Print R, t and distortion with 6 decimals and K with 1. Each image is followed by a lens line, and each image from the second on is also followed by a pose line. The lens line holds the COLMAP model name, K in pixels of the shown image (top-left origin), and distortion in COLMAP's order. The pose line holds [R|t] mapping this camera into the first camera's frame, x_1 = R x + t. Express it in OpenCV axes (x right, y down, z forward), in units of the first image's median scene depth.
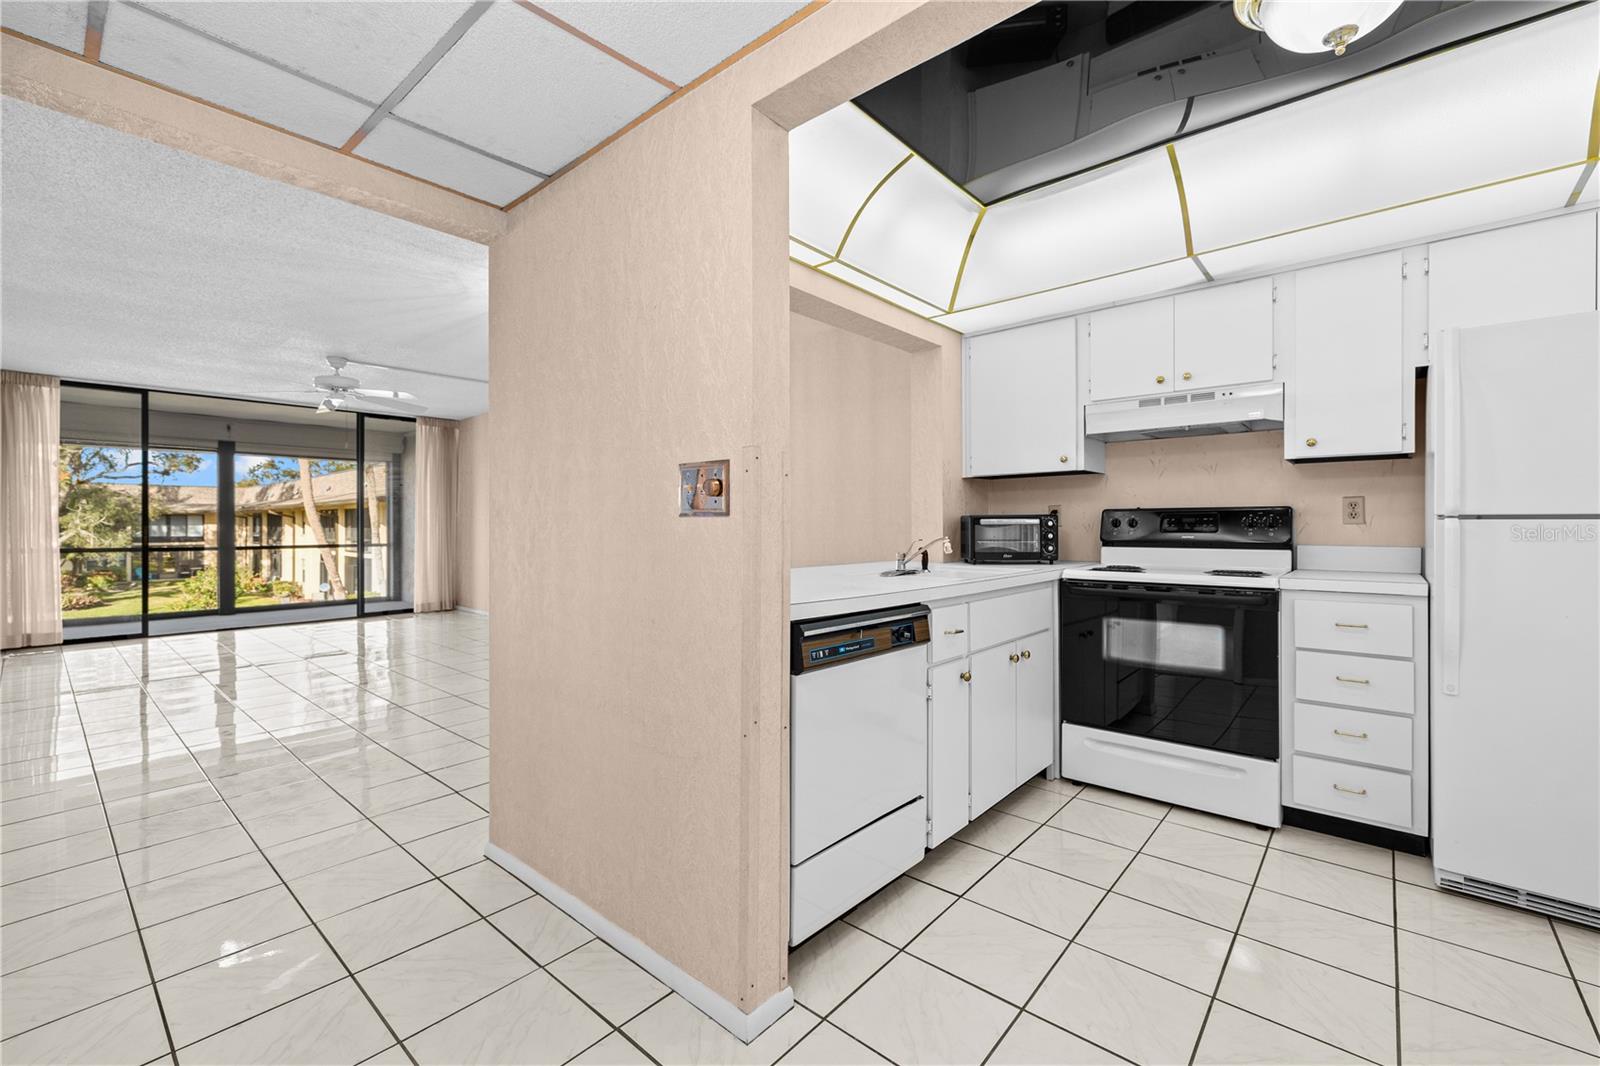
lens RADIAL K [[675.7, 0, 802.7], [0, 675.7, 525.4], [0, 0, 1]] dist [-0.001464, -0.000044]
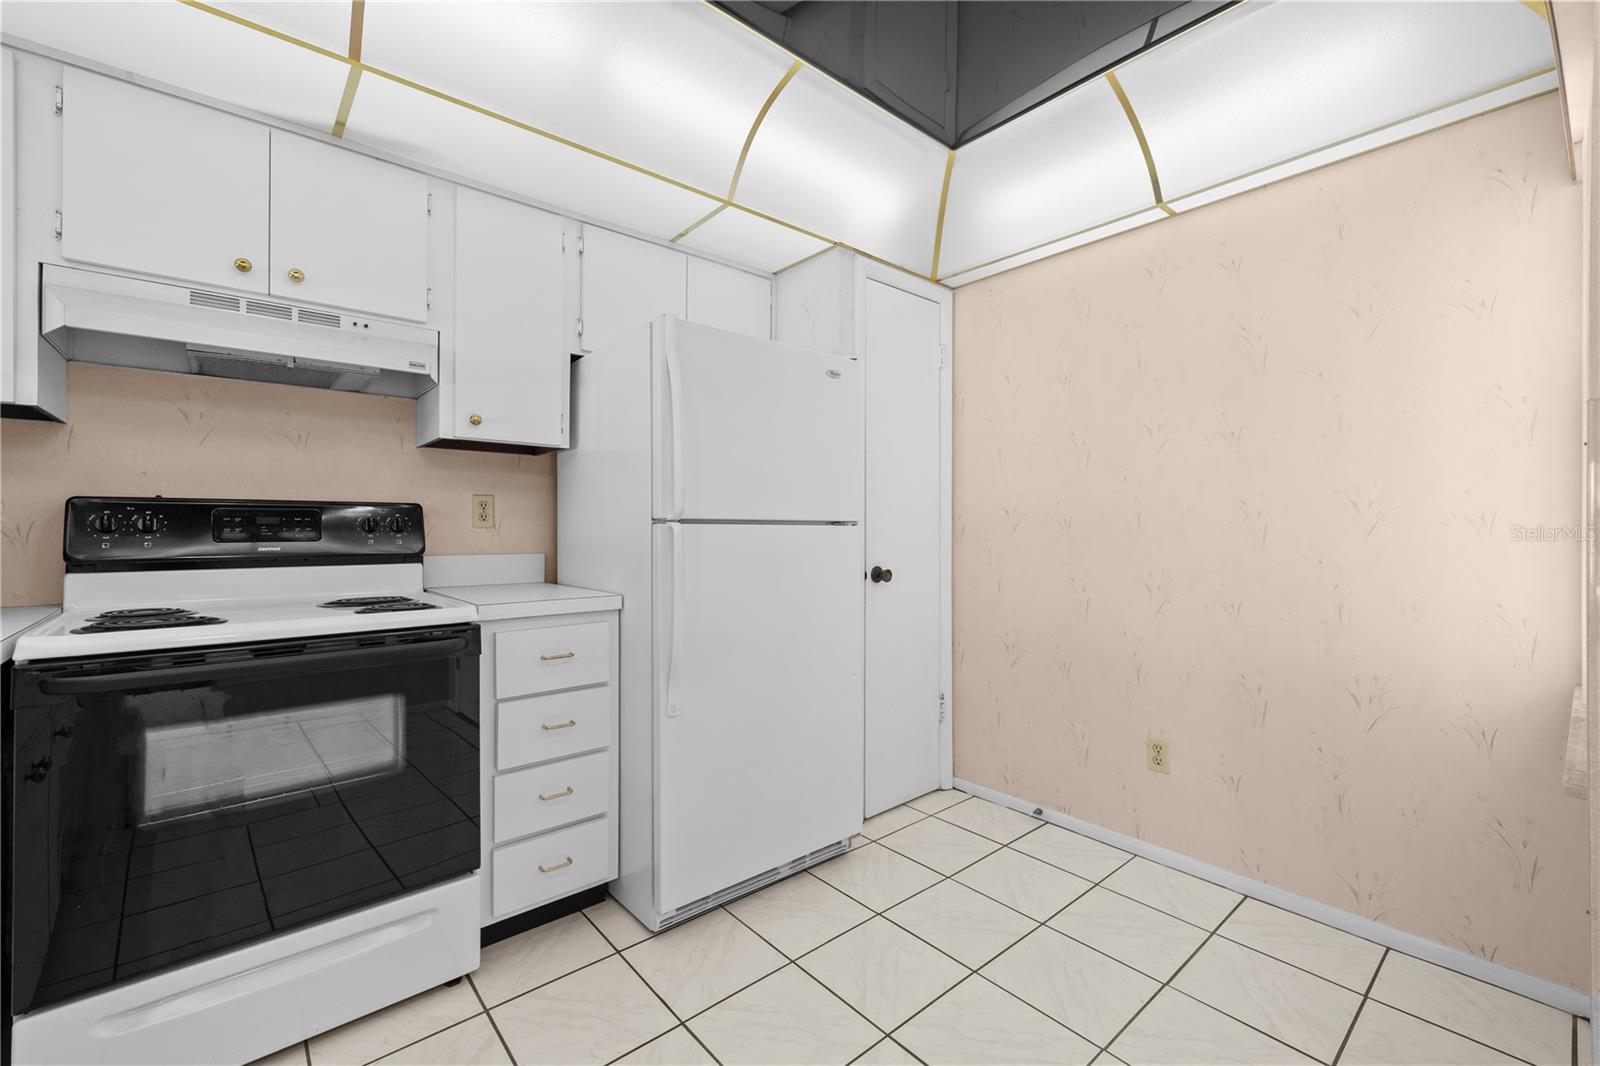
lens RADIAL K [[675.7, 0, 796.2], [0, 675.7, 525.2], [0, 0, 1]] dist [-0.001464, -0.000044]
pose [[0.147700, 0.004840, 0.989020, 0.026860], [-0.002664, 0.999986, -0.004496, -0.001171], [-0.989029, -0.001971, 0.147711, 0.236761]]
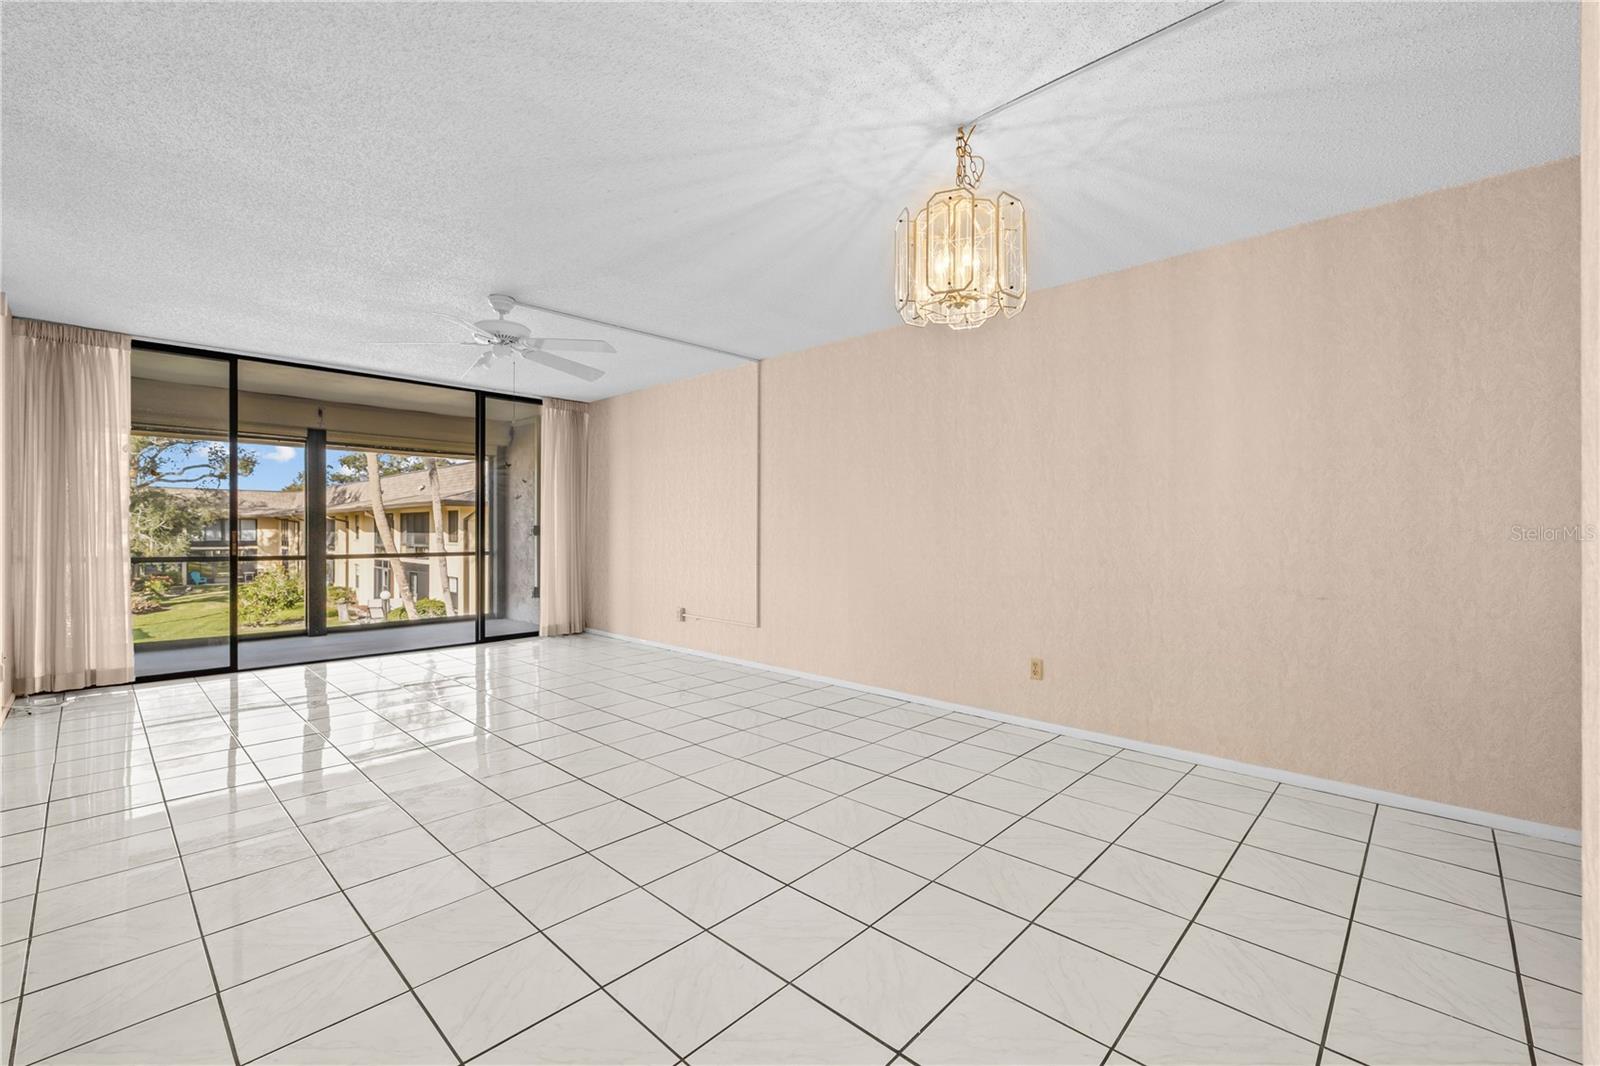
lens RADIAL K [[675.7, 0, 801.9], [0, 675.7, 535.8], [0, 0, 1]] dist [-0.001464, -0.000044]
pose [[0.999166, 0.003462, -0.040690, -0.310592], [-0.003209, 0.999975, 0.006277, 0.000665], [0.040711, -0.006141, 0.999152, 0.265874]]
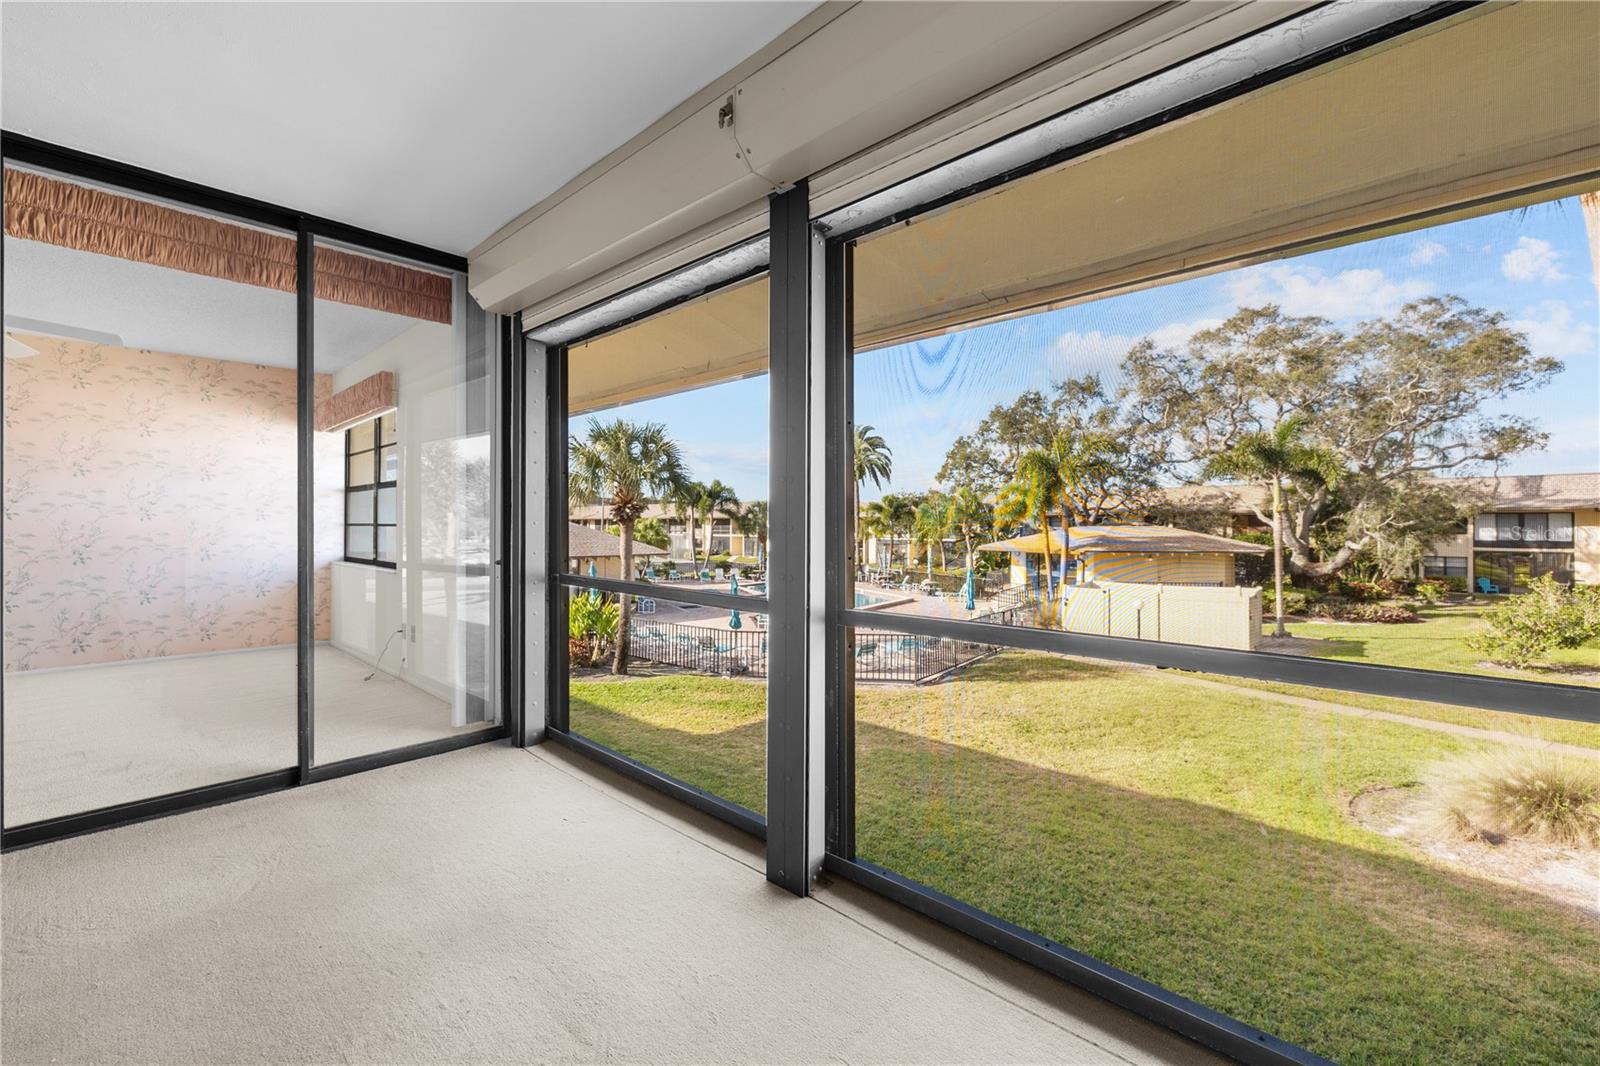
lens RADIAL K [[675.7, 0, 792.9], [0, 675.7, 523.5], [0, 0, 1]] dist [-0.001464, -0.000044]
pose [[-0.045513, -0.004122, -0.998955, -0.884010], [-0.000968, 0.999991, -0.004082, 0.001682], [0.998963, 0.000781, -0.045517, 1.462587]]
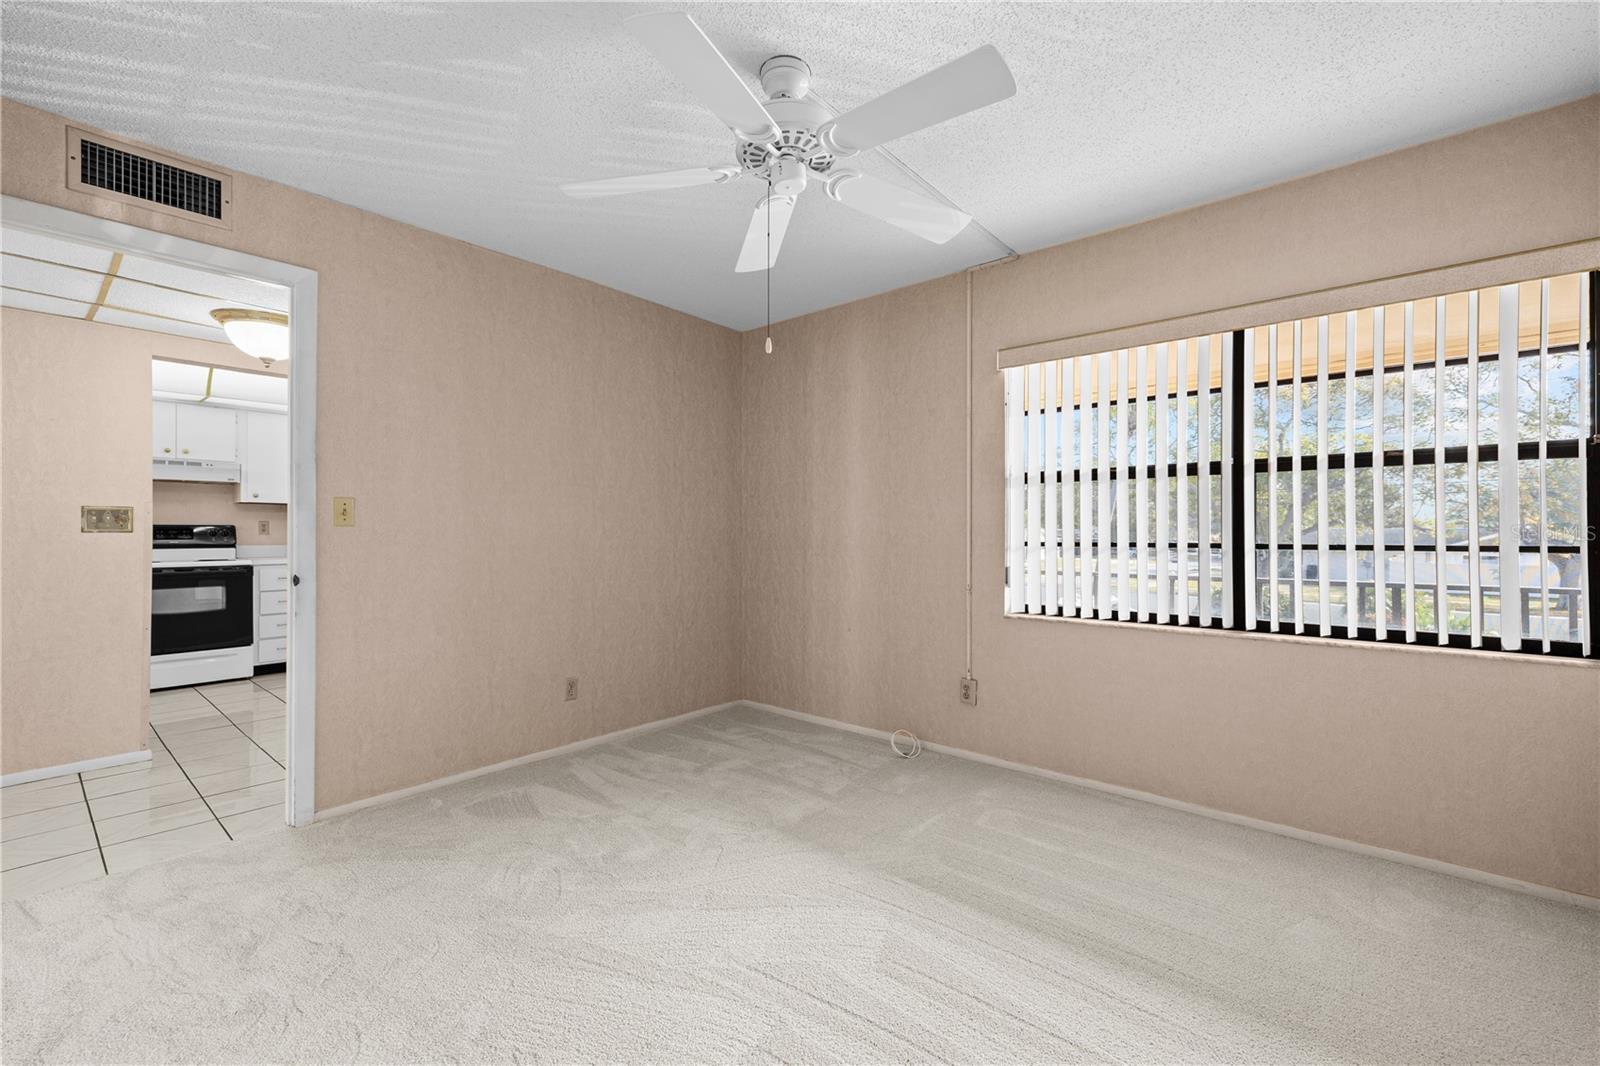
lens RADIAL K [[675.7, 0, 800.3], [0, 675.7, 528.1], [0, 0, 1]] dist [-0.001464, -0.000044]
pose [[-0.008330, 0.004410, 0.999956, -0.598271], [-0.000963, 0.999990, -0.004418, -0.006332], [-0.999965, -0.000999, -0.008326, -0.296042]]
